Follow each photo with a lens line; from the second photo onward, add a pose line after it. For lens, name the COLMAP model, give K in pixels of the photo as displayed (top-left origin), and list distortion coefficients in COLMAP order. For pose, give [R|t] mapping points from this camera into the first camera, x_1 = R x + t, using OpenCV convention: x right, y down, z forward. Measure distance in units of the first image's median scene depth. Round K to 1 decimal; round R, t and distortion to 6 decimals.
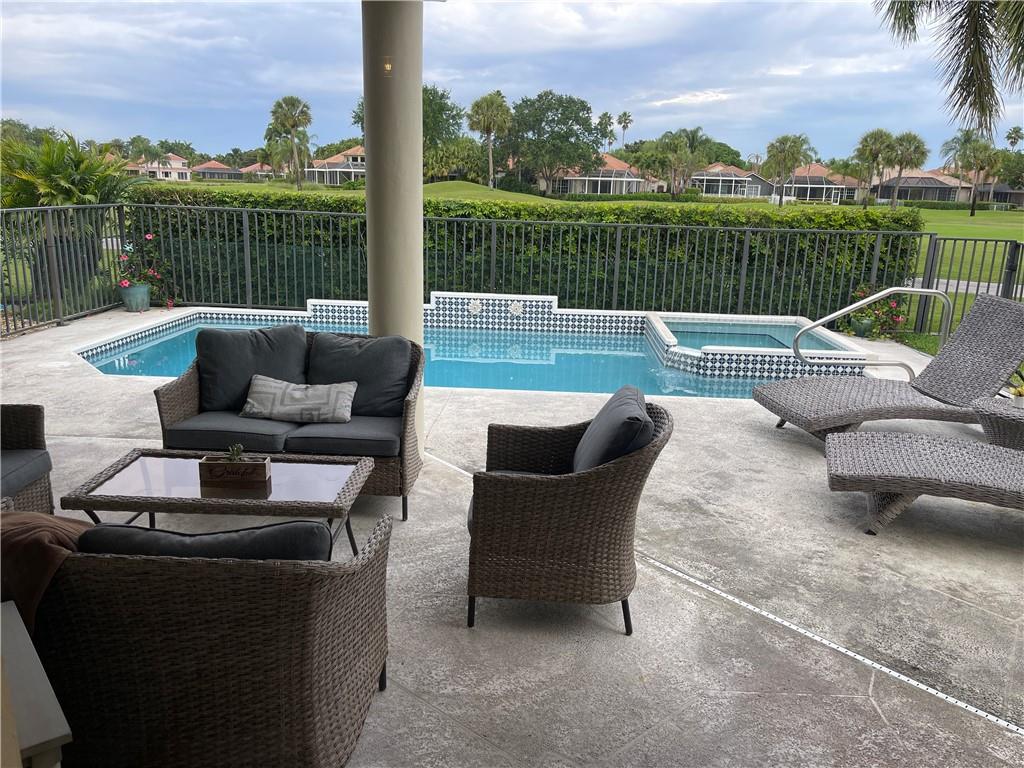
lens RADIAL K [[774.4, 0, 514.0], [0, 774.4, 379.1], [0, 0, 1]] dist [0.013996, 0.007234]
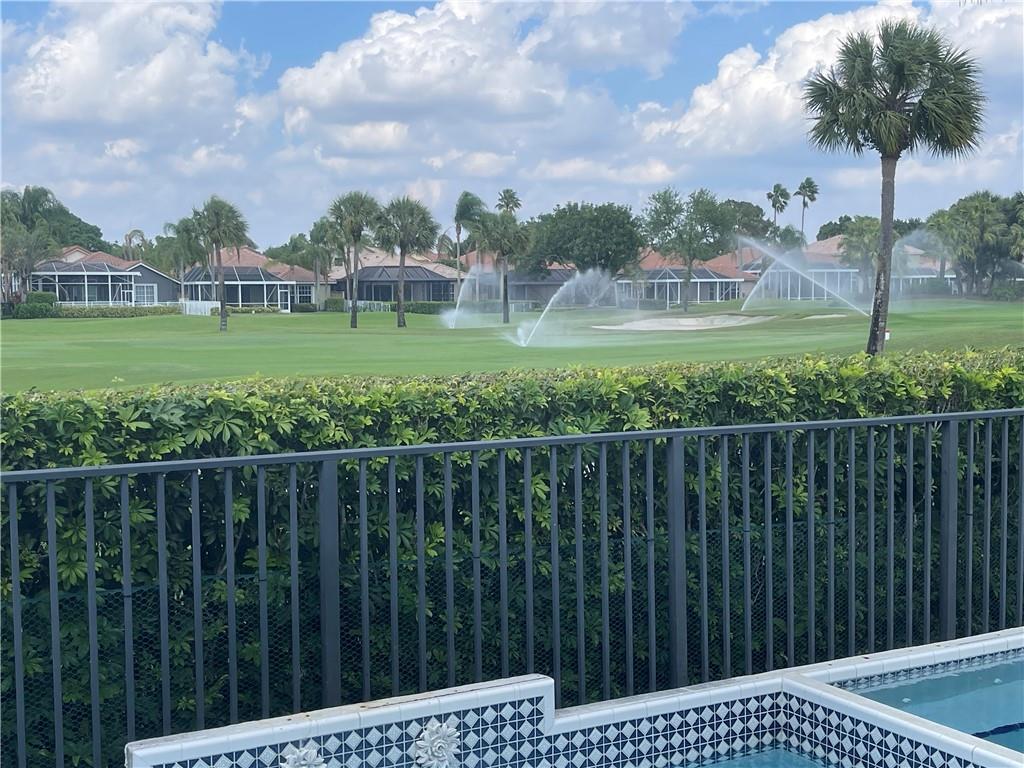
lens RADIAL K [[1365.7, 0, 511.9], [0, 1365.7, 384.3], [0, 0, 1]] dist [0.041929, 0.000000]
pose [[0.835470, -0.067521, 0.545373, -0.105057], [0.159268, 0.979580, -0.122708, -0.066677], [-0.525951, 0.189379, 0.829163, 0.225720]]
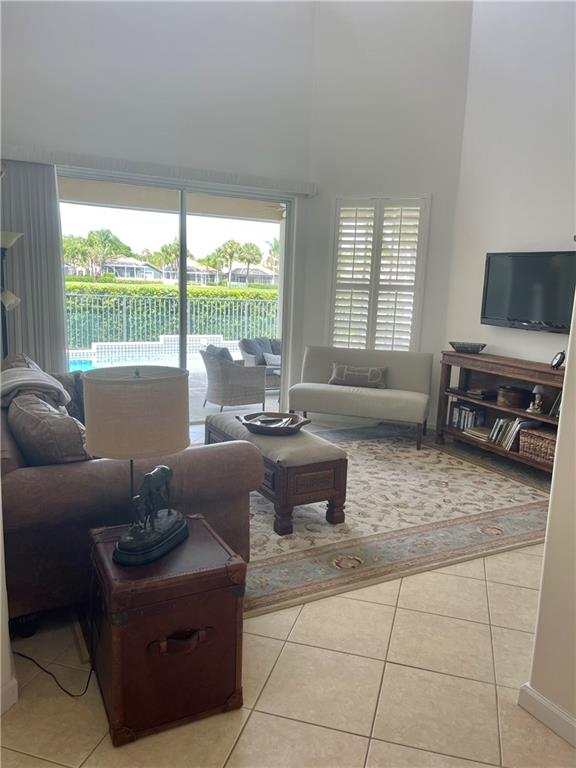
lens RADIAL K [[580.8, 0, 288.9], [0, 580.8, 384.2], [0, 0, 1]] dist [0.013996, 0.007234]
pose [[0.849835, -0.084227, 0.520275, -0.257008], [0.110301, 0.993711, -0.019299, 0.030282], [-0.515377, 0.073788, 0.853781, -0.167931]]
